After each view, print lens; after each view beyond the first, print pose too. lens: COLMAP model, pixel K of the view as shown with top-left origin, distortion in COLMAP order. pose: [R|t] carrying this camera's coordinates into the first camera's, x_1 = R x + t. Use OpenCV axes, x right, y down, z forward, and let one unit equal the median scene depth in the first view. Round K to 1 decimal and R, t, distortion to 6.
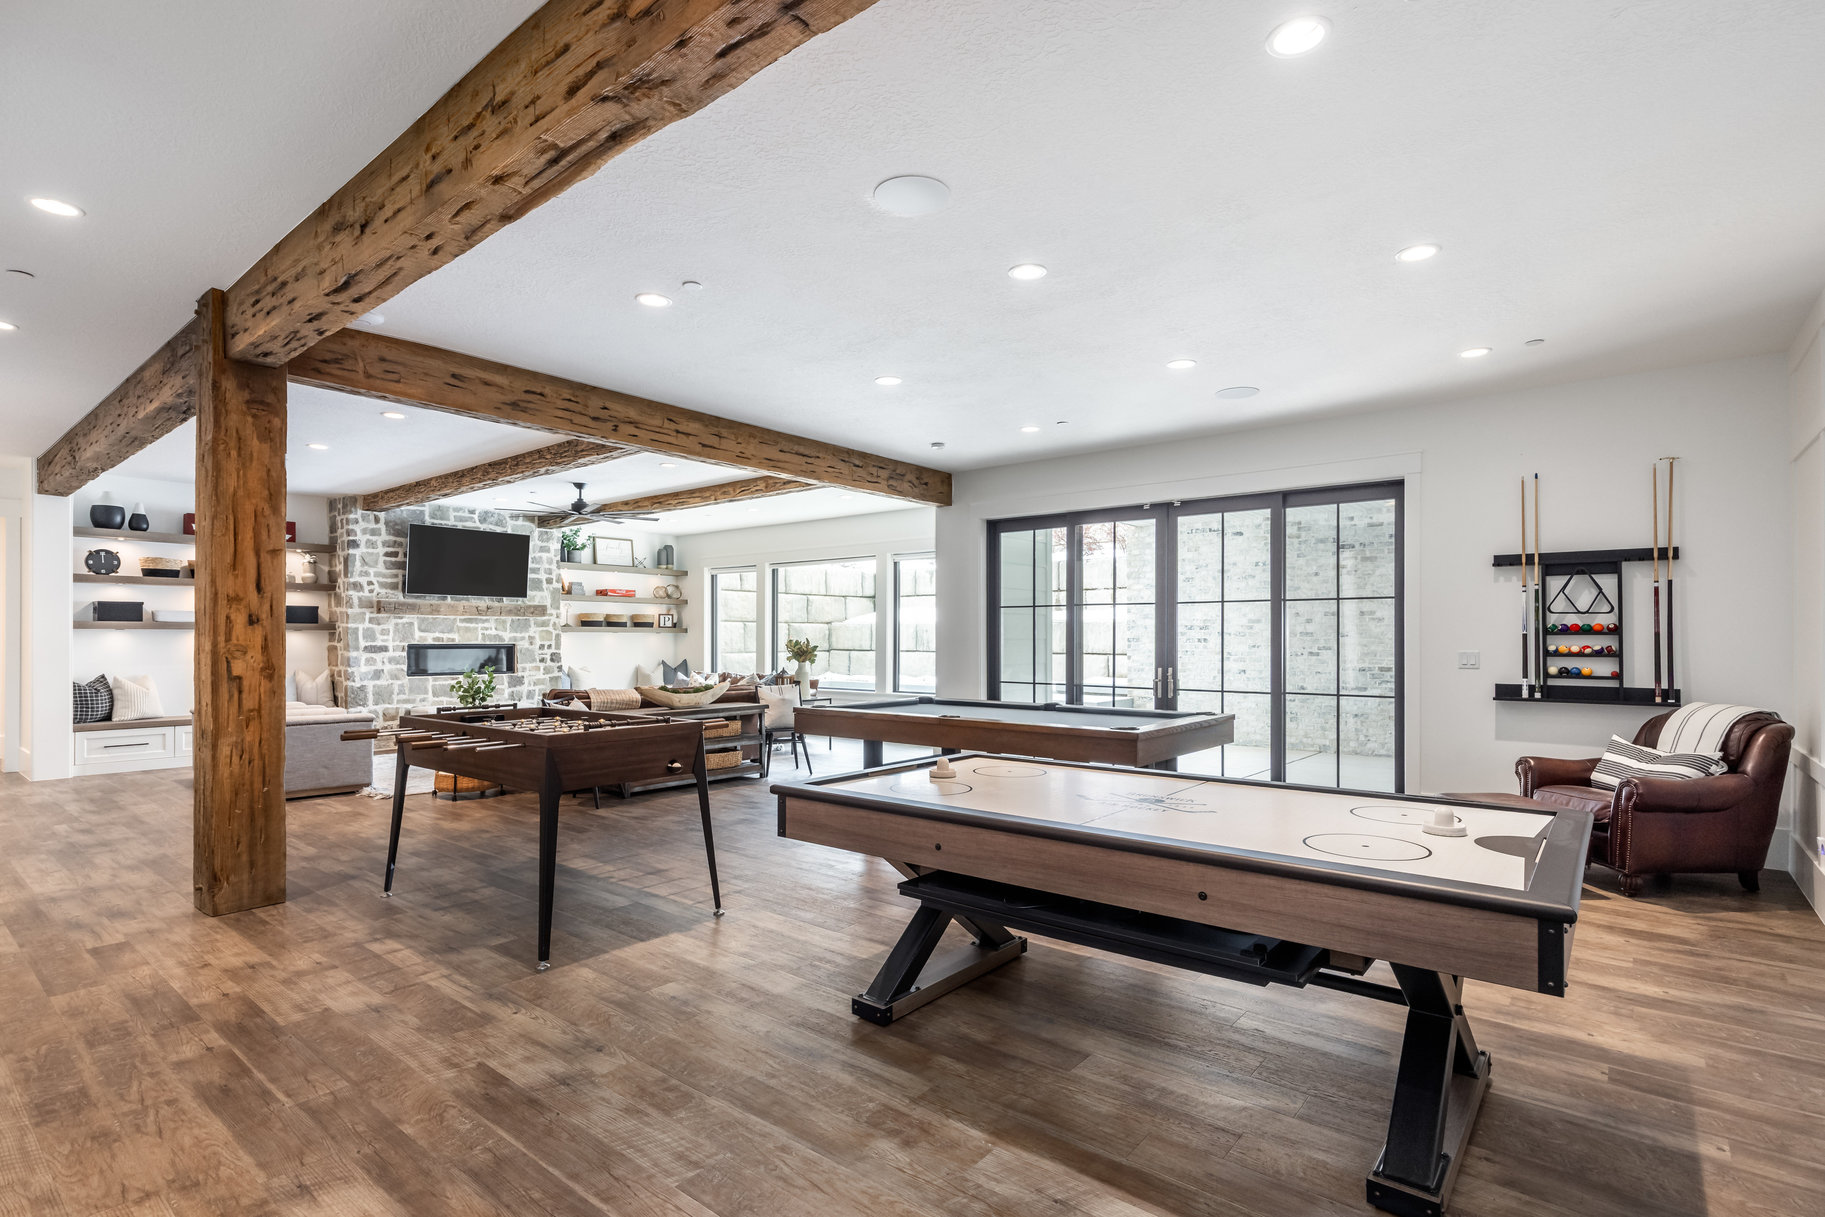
lens RADIAL K [[883.3, 0, 916.0], [0, 883.3, 626.5], [0, 0, 1]] dist [-0.003341, -0.000312]
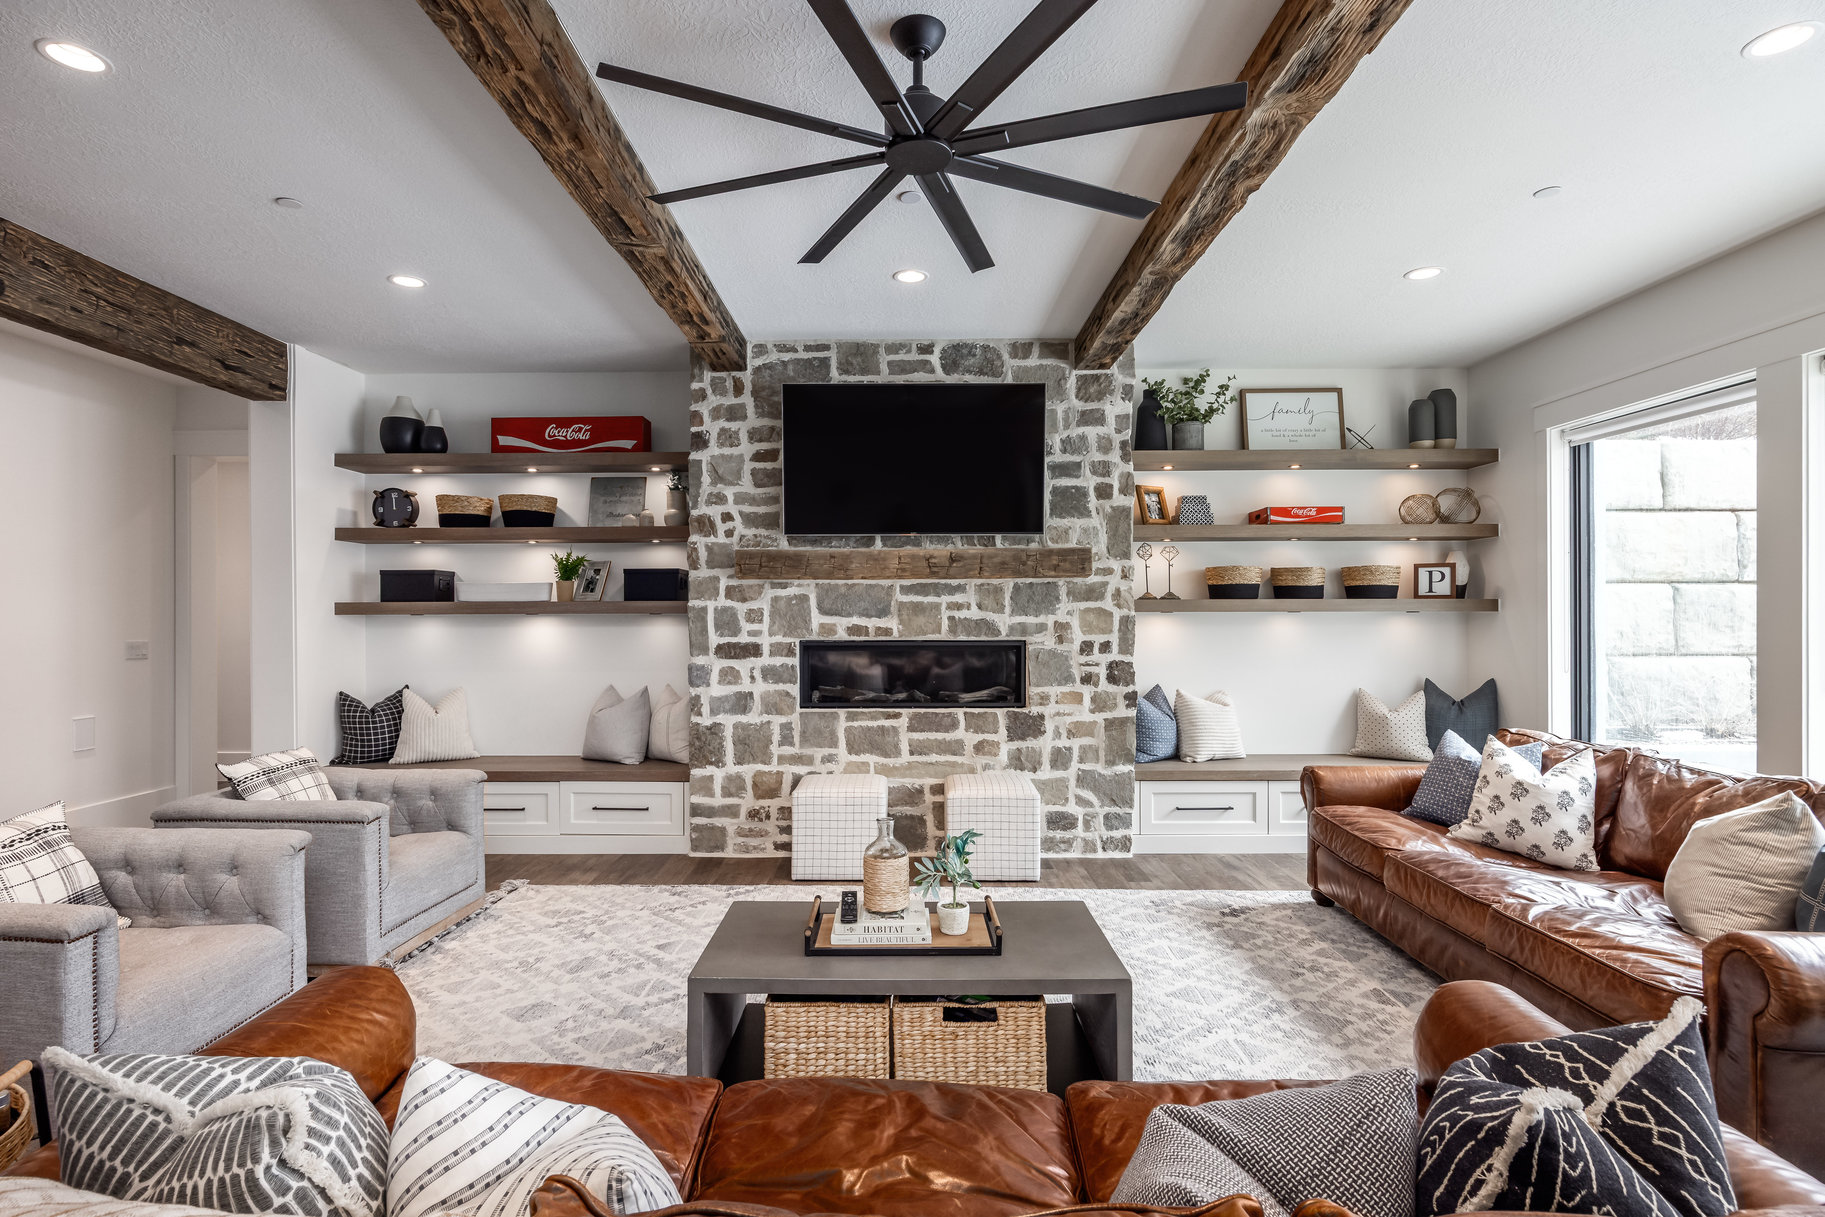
lens RADIAL K [[883.3, 0, 916.8], [0, 883.3, 619.2], [0, 0, 1]] dist [-0.003341, -0.000312]
pose [[0.636574, 0.000345, -0.771215, -0.151043], [0.014136, 0.999827, 0.012116, 0.003091], [0.771086, -0.018614, 0.636459, 0.681537]]
